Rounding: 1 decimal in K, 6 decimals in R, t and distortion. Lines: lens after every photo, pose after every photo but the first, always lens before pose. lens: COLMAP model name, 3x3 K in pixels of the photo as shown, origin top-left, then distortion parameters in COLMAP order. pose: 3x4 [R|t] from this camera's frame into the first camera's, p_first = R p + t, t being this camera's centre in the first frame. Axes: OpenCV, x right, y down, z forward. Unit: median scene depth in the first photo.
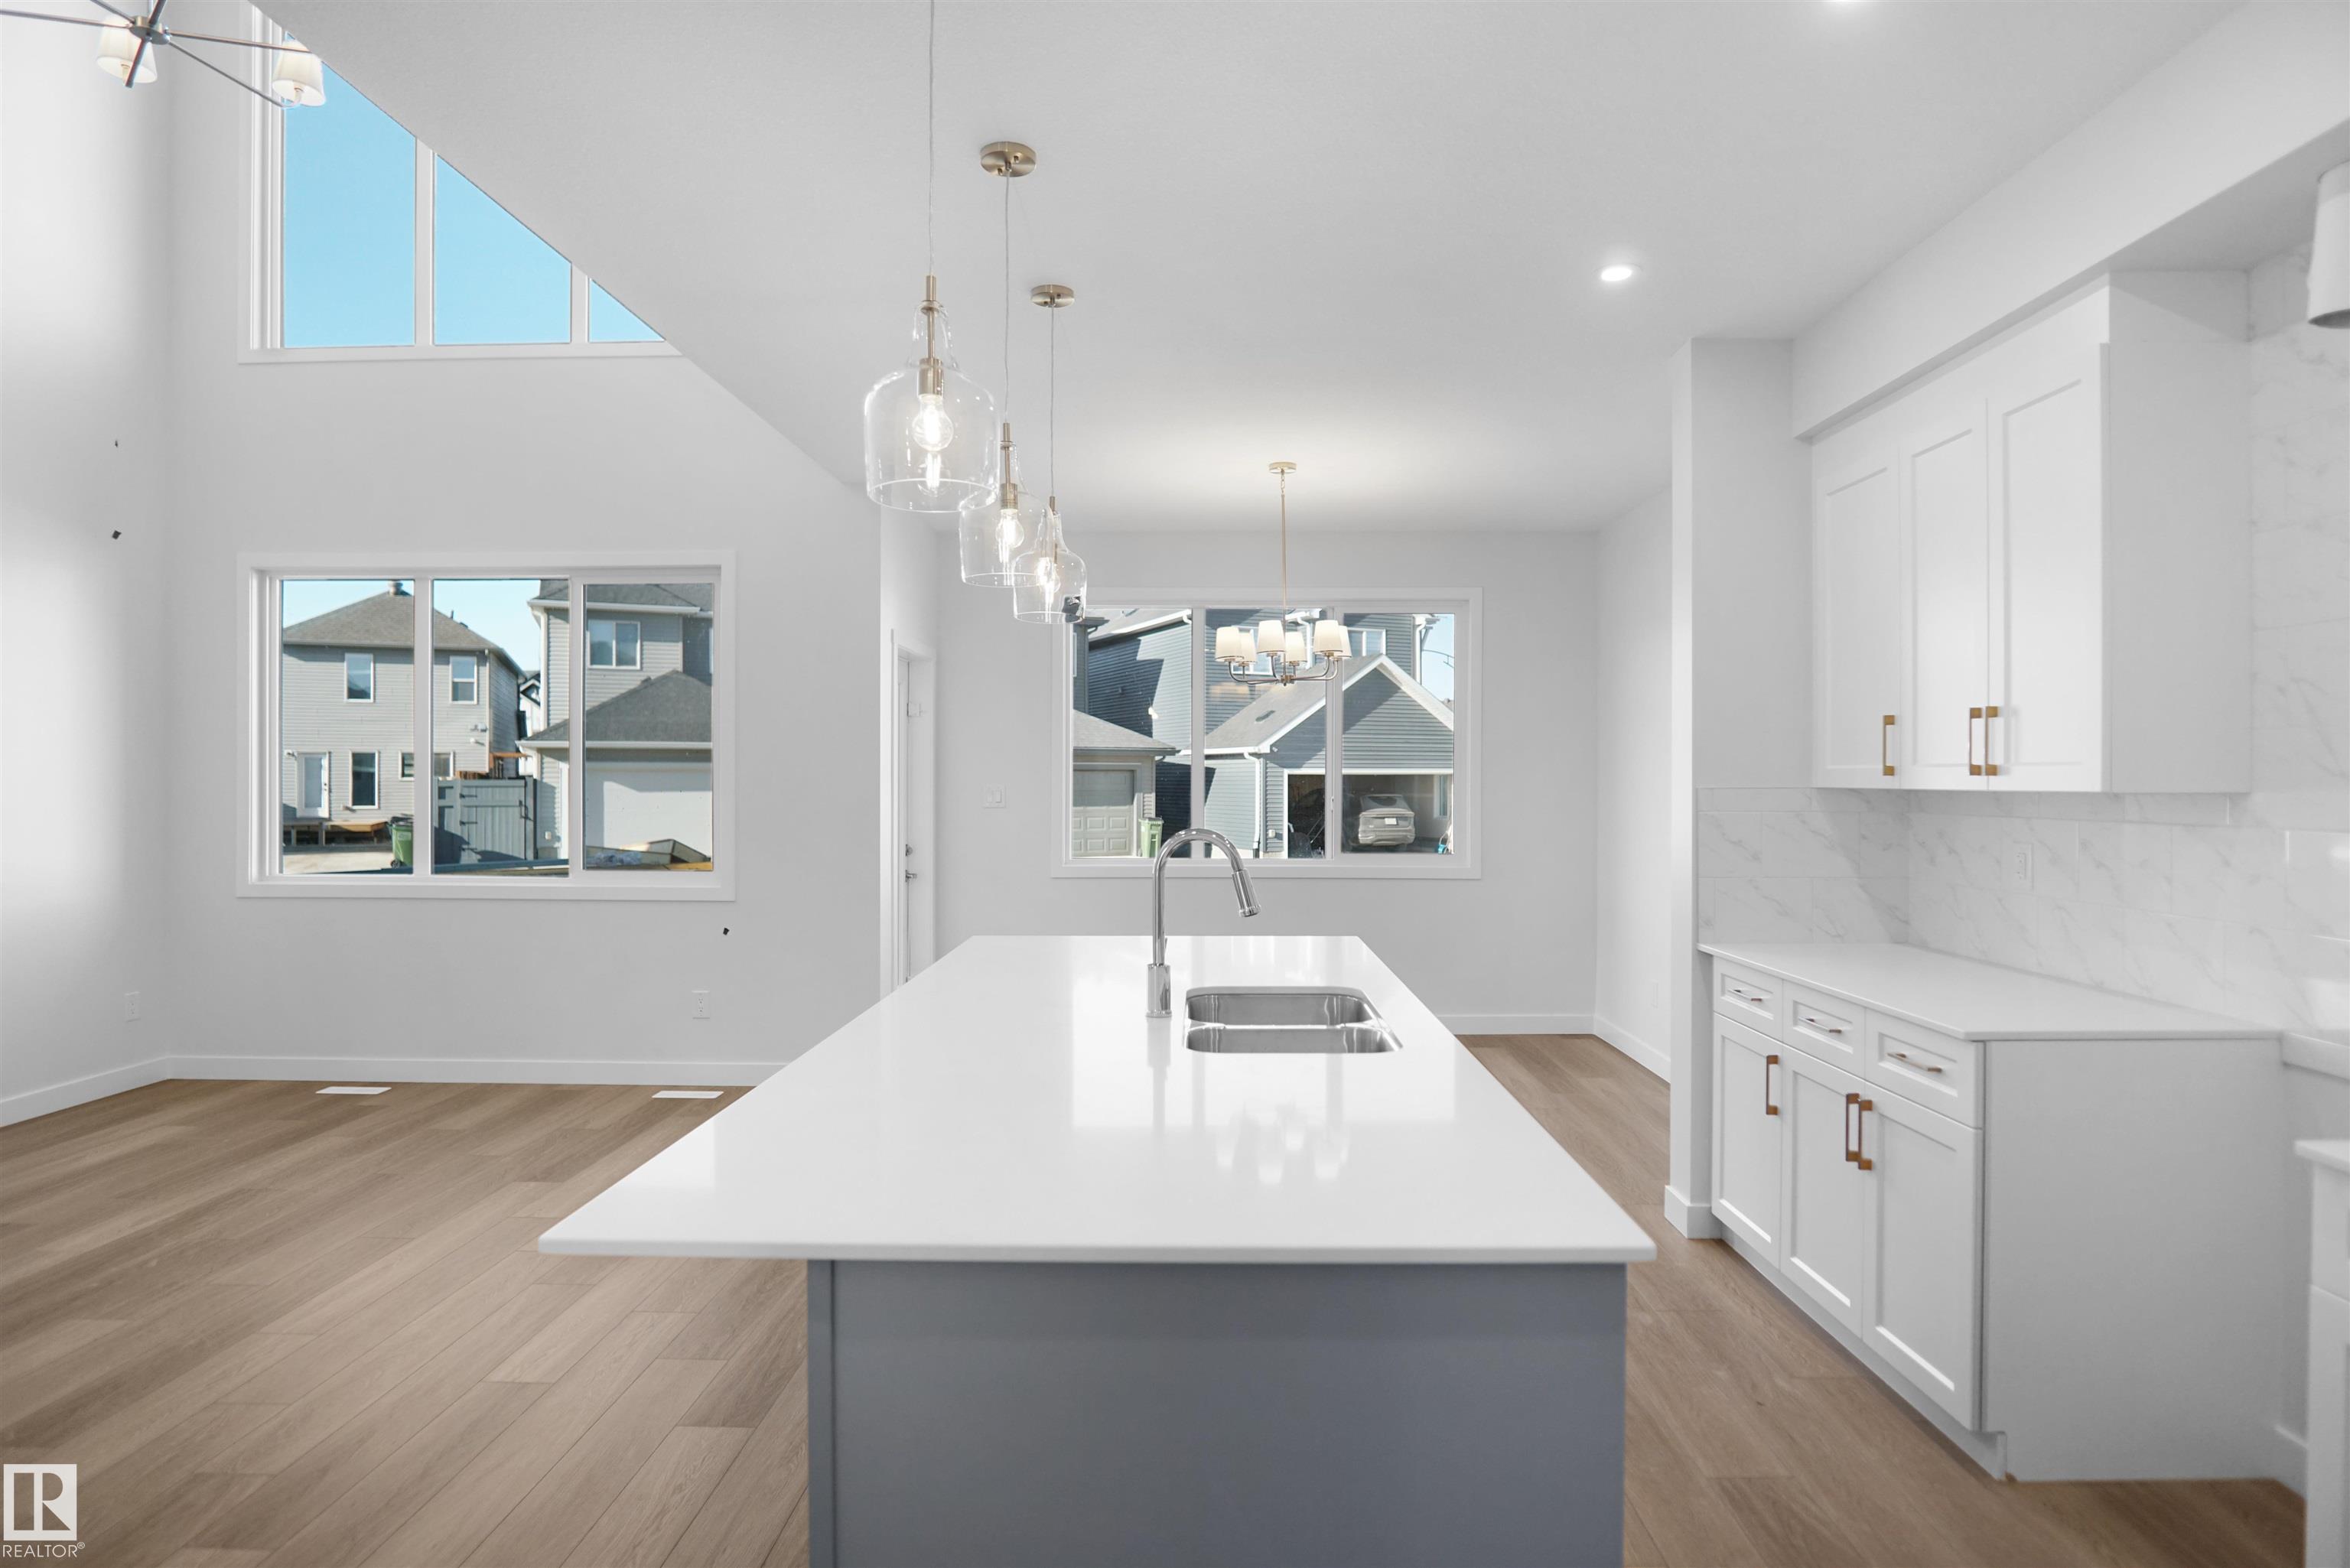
lens RADIAL K [[1268.3, 0, 1197.8], [0, 1268.3, 786.6], [0, 0, 1]] dist [-0.033013, 0.006742]
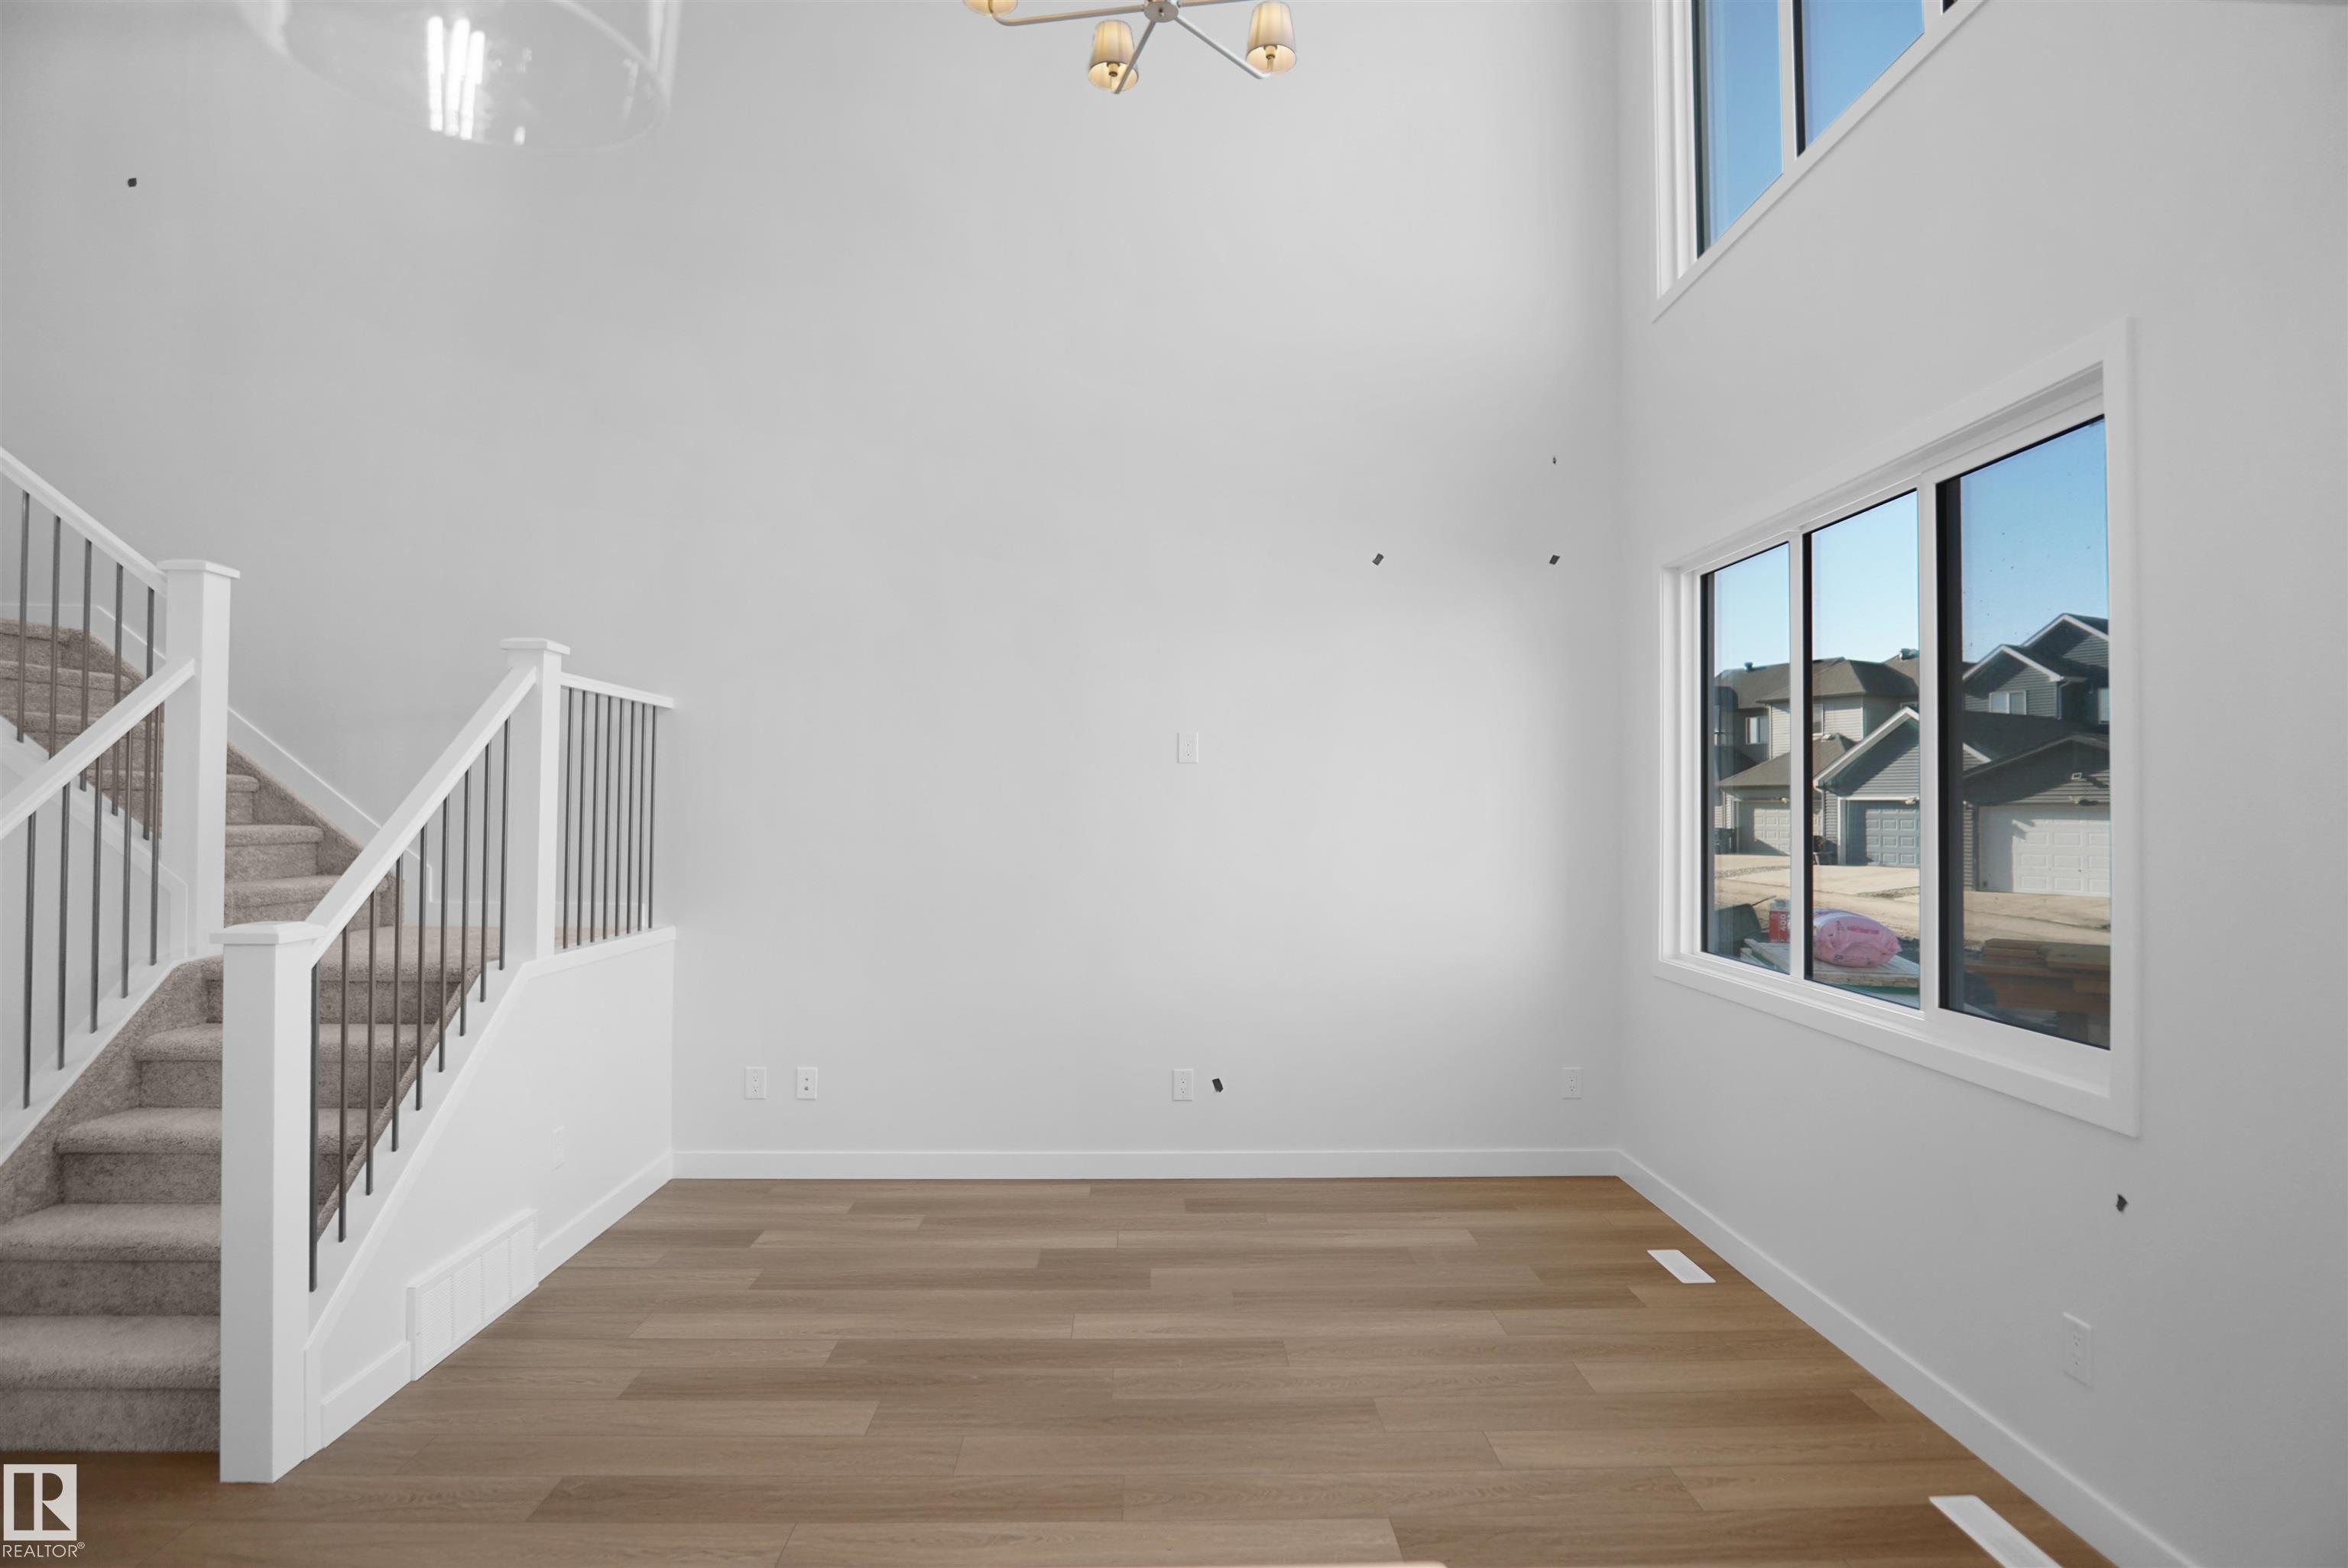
lens RADIAL K [[1267.1, 0, 1176.0], [0, 1267.1, 787.7], [0, 0, 1]] dist [-0.033013, 0.006742]
pose [[0.039104, -0.017566, -0.999081, 0.052260], [-0.014519, 0.999730, -0.018145, -0.019928], [0.999130, 0.015215, 0.038839, 0.912564]]
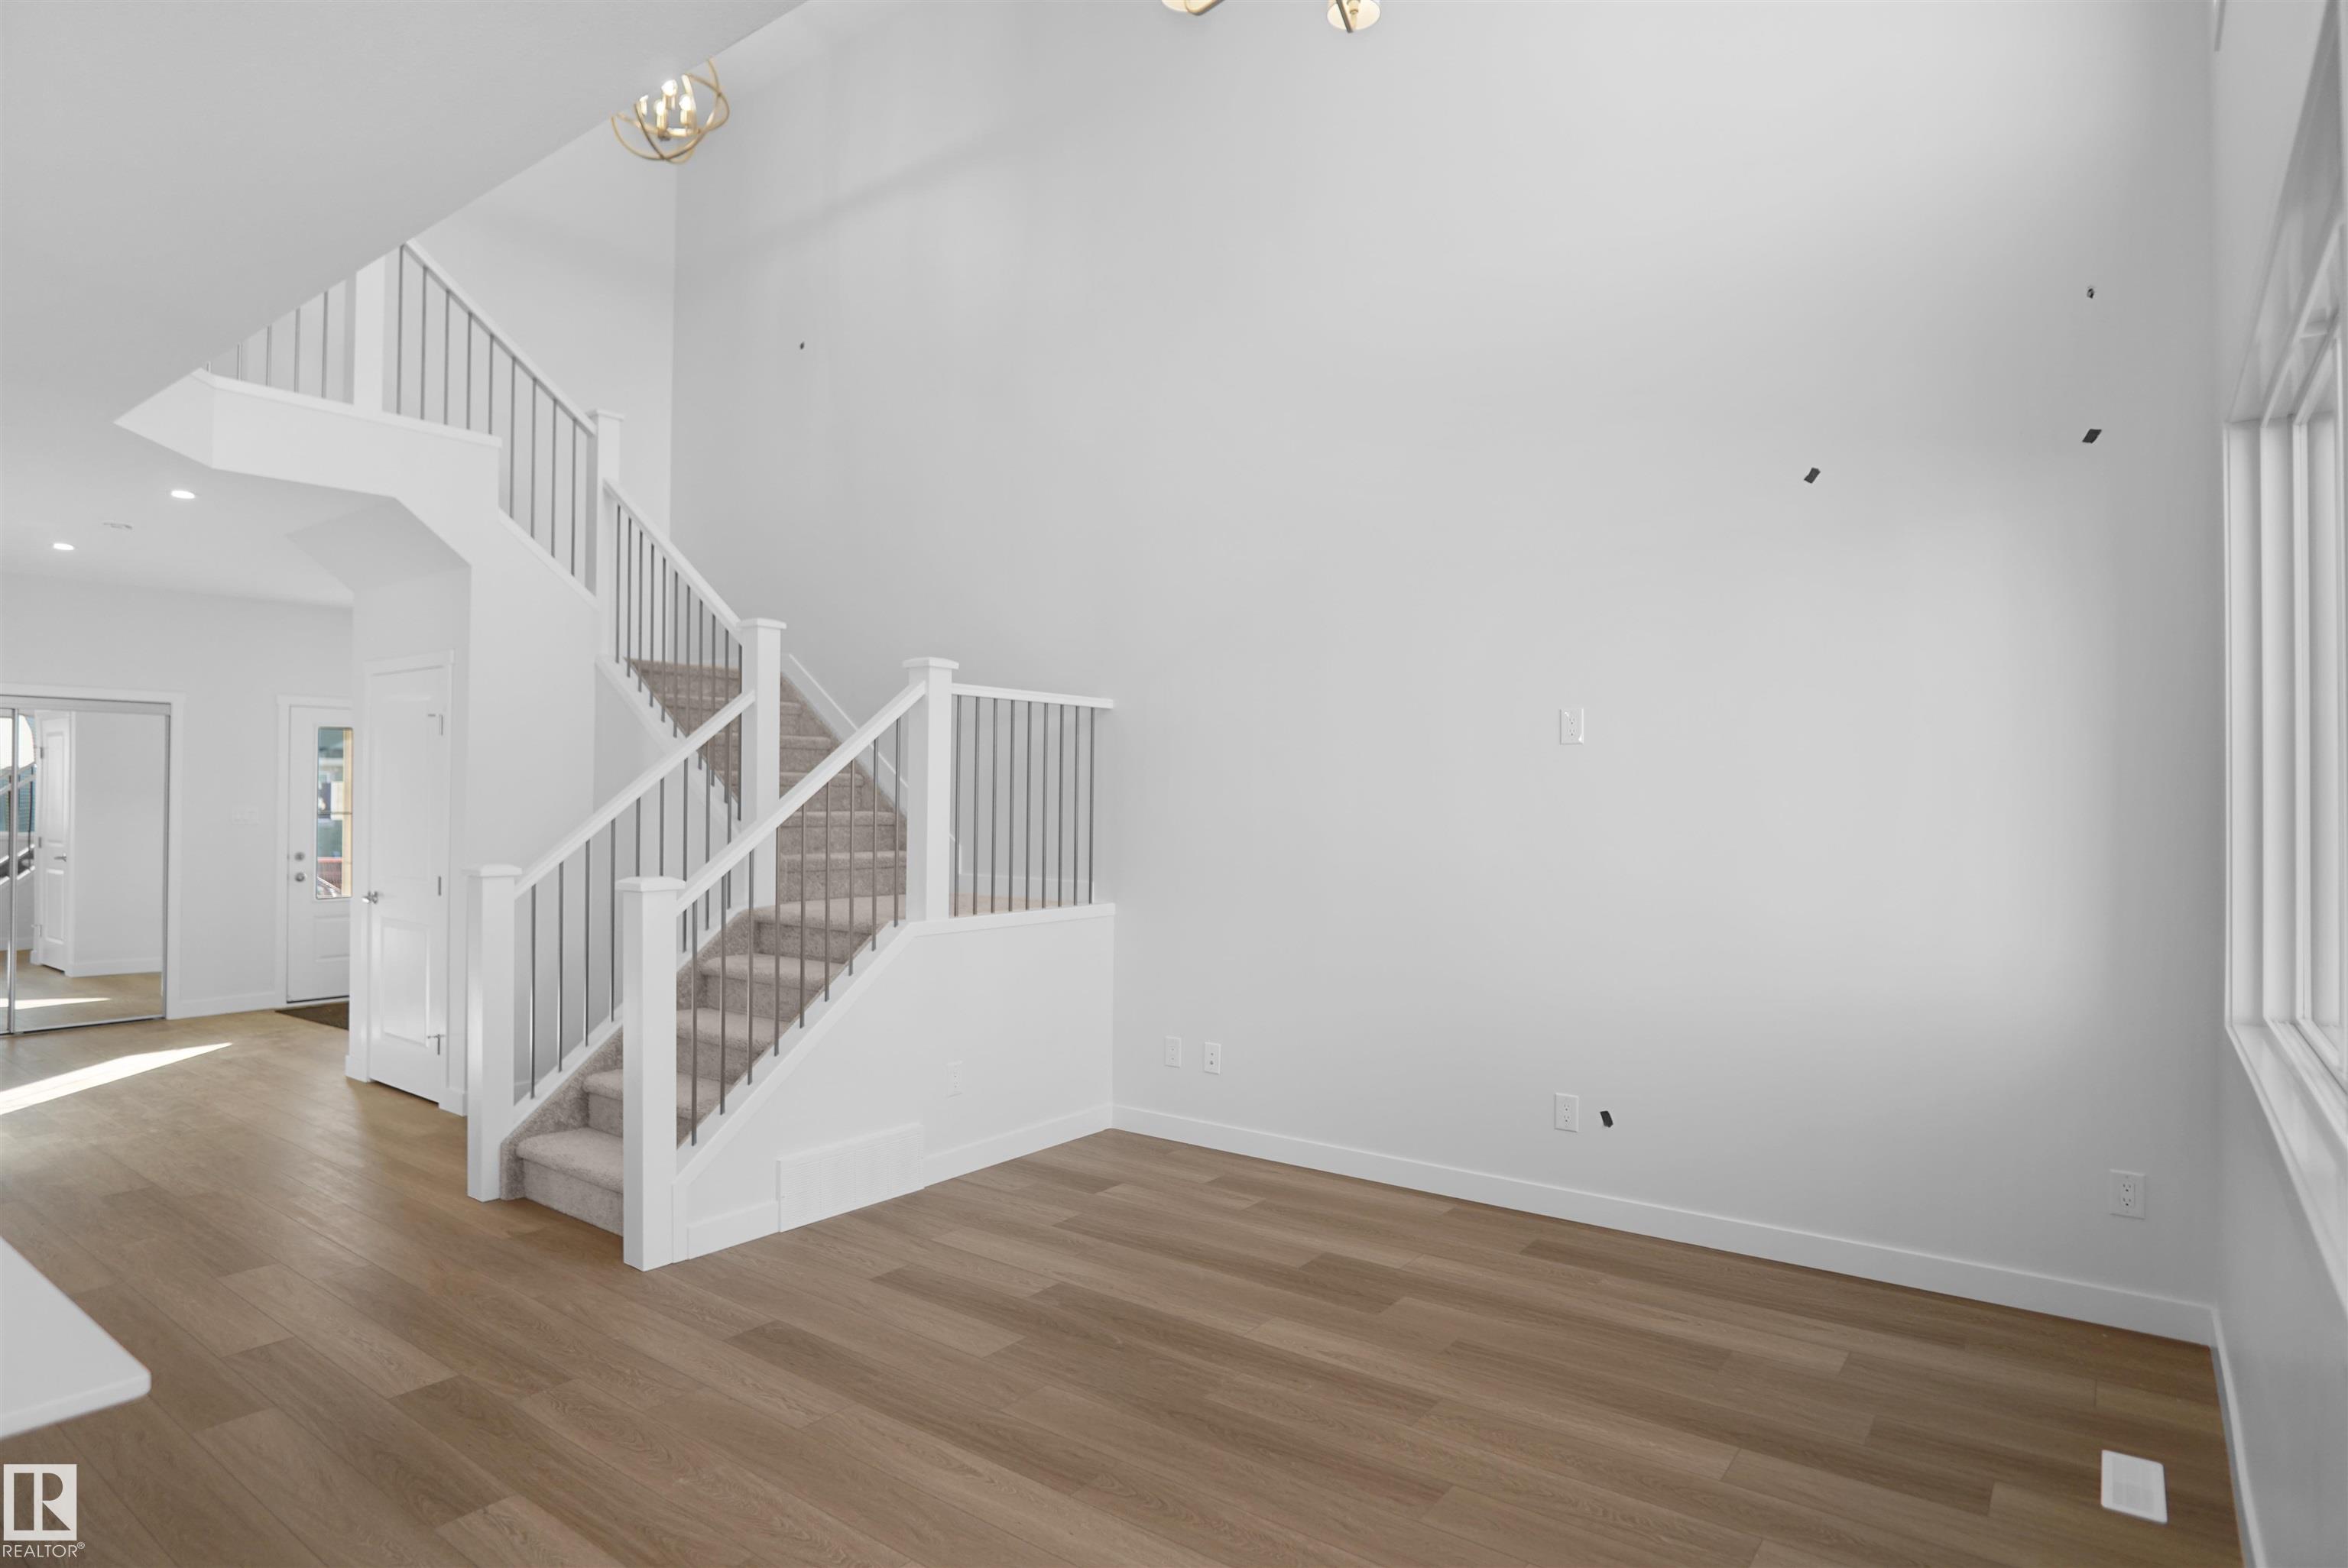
lens RADIAL K [[1267.1, 0, 1070.3], [0, 1267.1, 781.6], [0, 0, 1]] dist [-0.033013, 0.006742]
pose [[-0.611639, -0.017451, -0.790944, -0.073977], [-0.013285, 0.999842, -0.011786, -0.016150], [0.791025, 0.003299, -0.611774, 1.291519]]
